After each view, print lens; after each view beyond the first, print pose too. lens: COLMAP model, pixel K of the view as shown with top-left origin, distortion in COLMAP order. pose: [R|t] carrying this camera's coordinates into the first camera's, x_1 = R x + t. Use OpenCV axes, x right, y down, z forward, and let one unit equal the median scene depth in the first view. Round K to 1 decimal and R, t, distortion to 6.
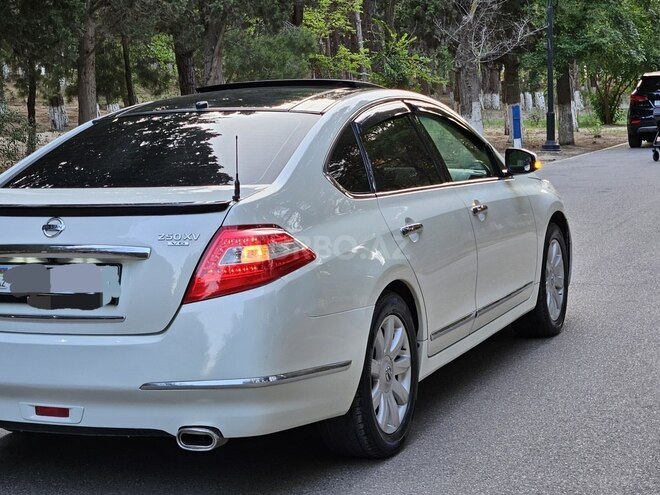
lens RADIAL K [[1317.2, 0, 330.0], [0, 1317.2, 247.5], [0, 0, 1]] dist [-0.048301, 0.326044]
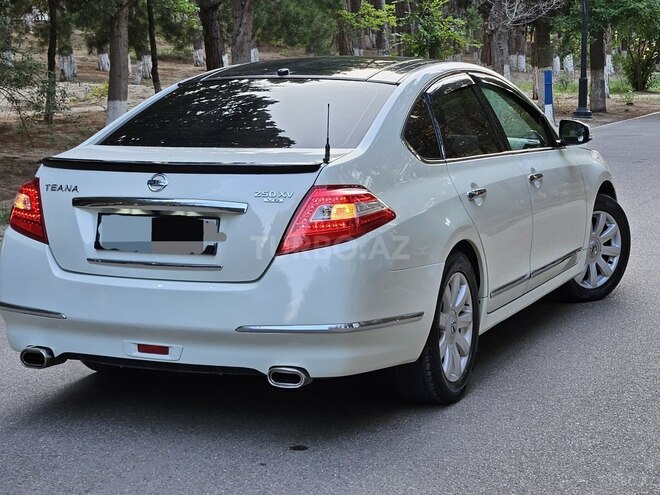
lens RADIAL K [[1389.6, 0, 346.1], [0, 1389.6, 205.5], [0, 0, 1]] dist [-0.318200, 3.718646]
pose [[0.999568, 0.029373, 0.001238, -0.046168], [-0.029367, 0.999559, -0.004341, 0.003860], [-0.001365, 0.004303, 0.999990, -0.132146]]
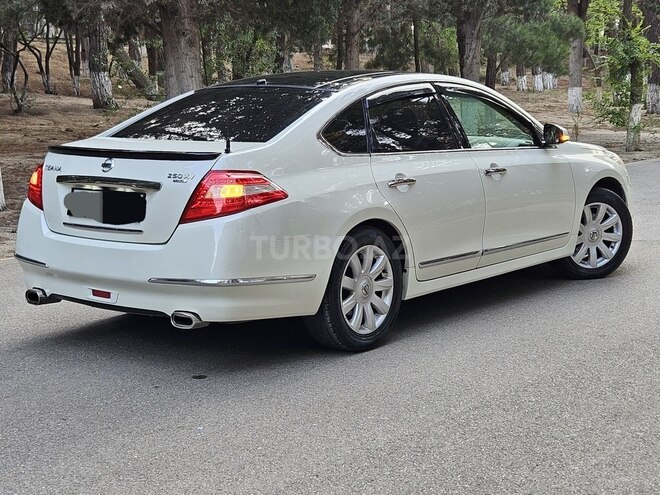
lens RADIAL K [[1099.8, 0, 330.0], [0, 1099.8, 247.5], [0, 0, 1]] dist [0.026402, 0.090868]
pose [[0.964272, 0.068655, -0.255861, 0.280368], [-0.057118, 0.996999, 0.052264, -0.002008], [0.258682, -0.035782, 0.965300, -0.076020]]
